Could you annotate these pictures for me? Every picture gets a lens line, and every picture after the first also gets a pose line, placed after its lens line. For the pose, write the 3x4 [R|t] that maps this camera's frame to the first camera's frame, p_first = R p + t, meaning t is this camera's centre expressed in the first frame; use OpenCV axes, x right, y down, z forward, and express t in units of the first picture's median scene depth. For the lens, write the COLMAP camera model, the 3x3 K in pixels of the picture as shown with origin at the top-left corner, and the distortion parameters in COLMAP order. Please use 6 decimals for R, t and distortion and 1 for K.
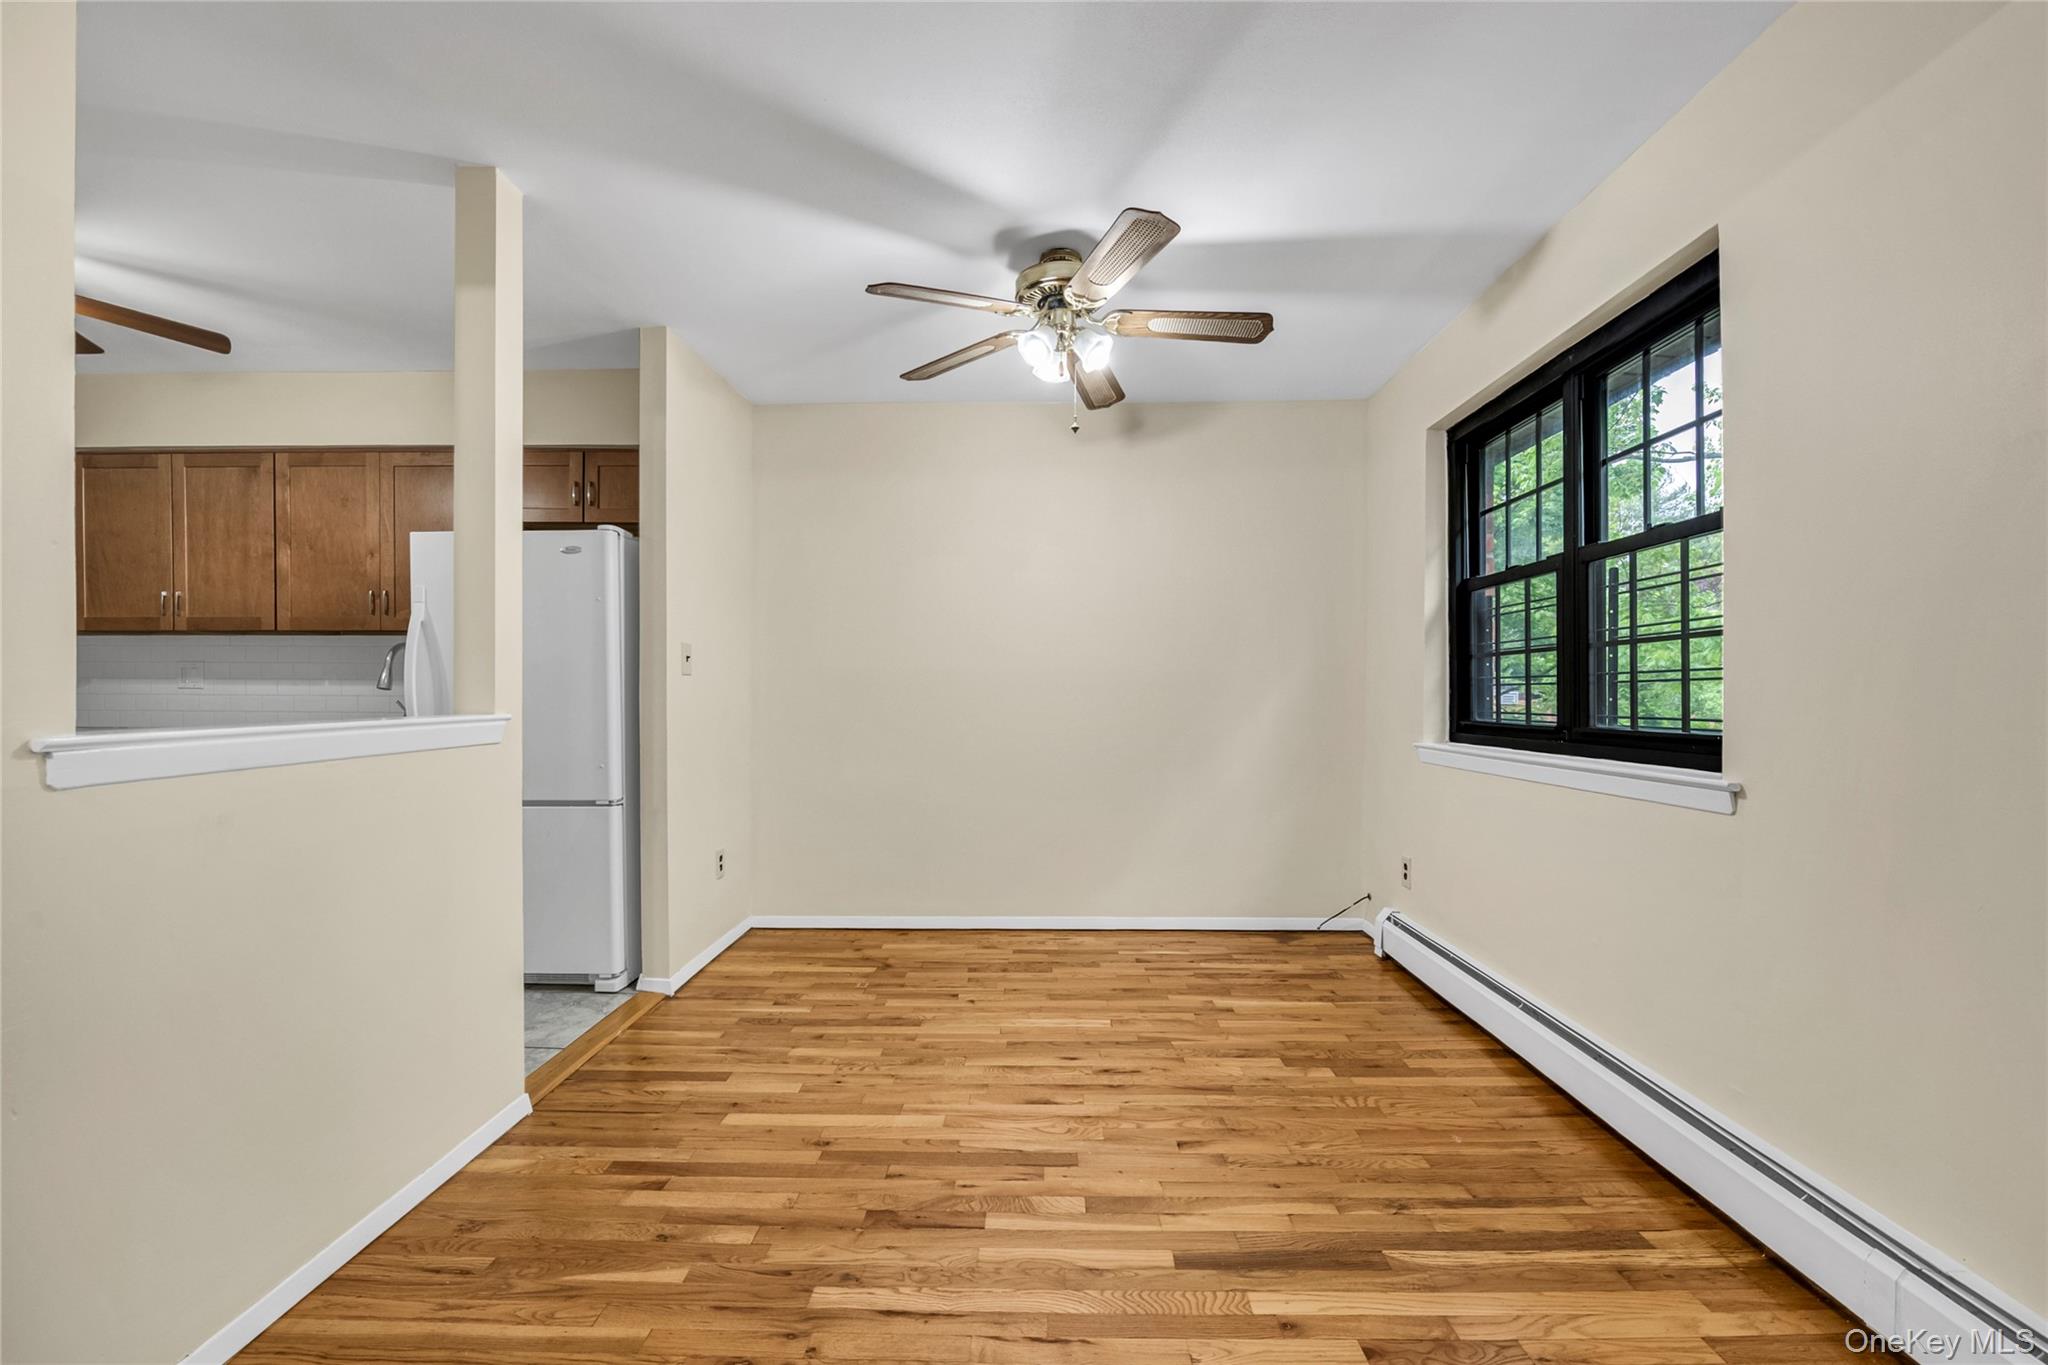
lens RADIAL K [[830.4, 0, 1031.7], [0, 830.4, 708.0], [0, 0, 1]] dist [-0.012671, -0.000155]
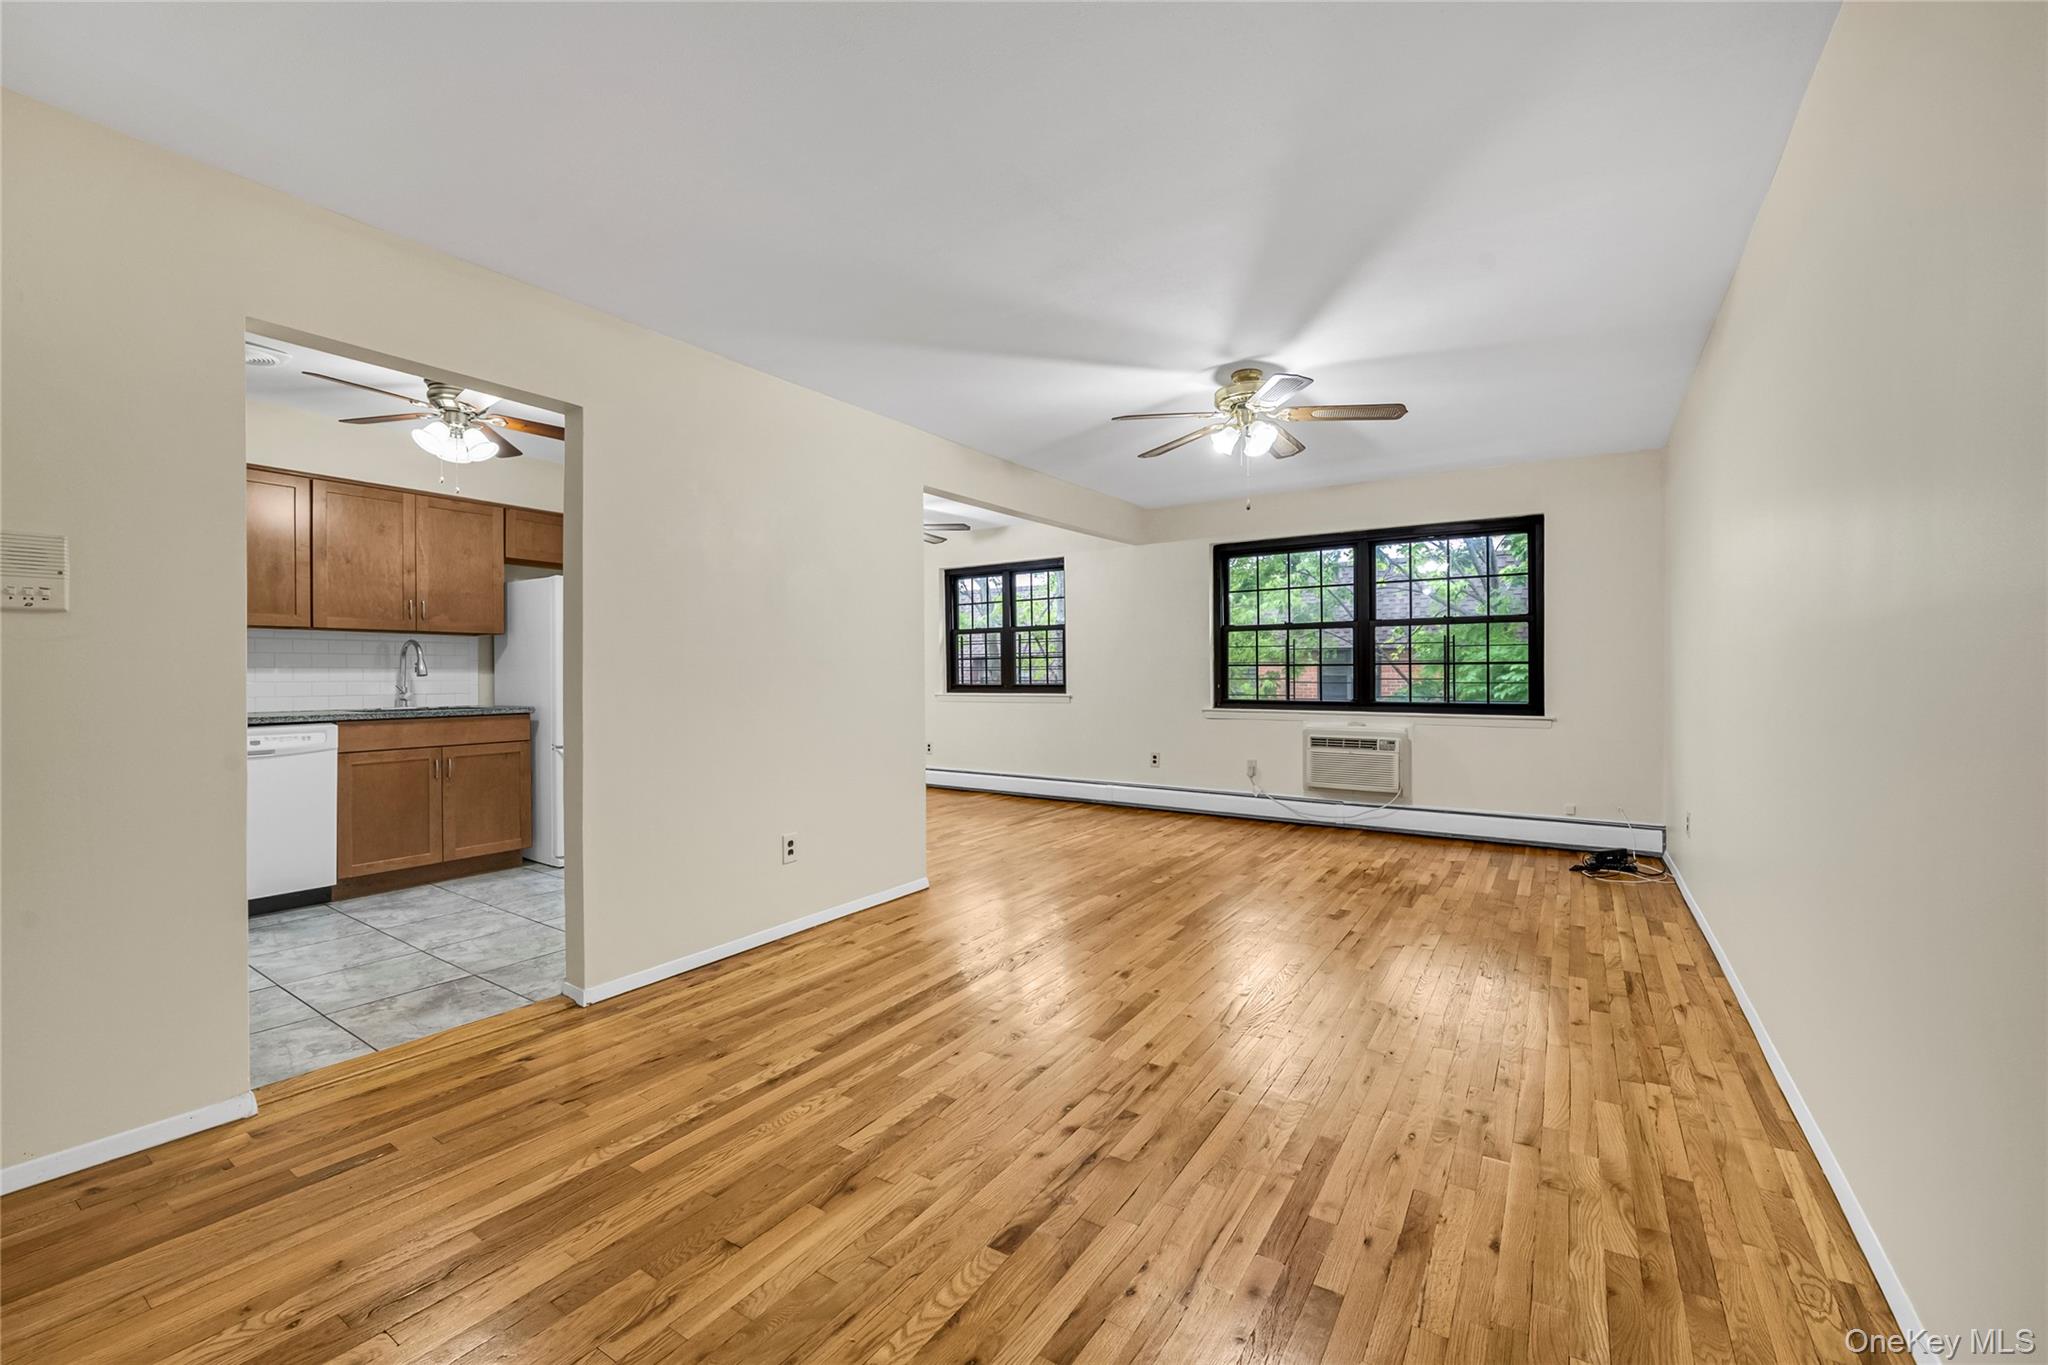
lens RADIAL K [[825.0, 0, 1025.1], [0, 825.0, 675.5], [0, 0, 1]] dist [-0.010752, -0.000308]
pose [[0.537154, -0.008548, 0.843441, -1.638749], [0.020693, 0.999781, -0.003047, 0.000783], [-0.843231, 0.019090, 0.537213, -0.608367]]
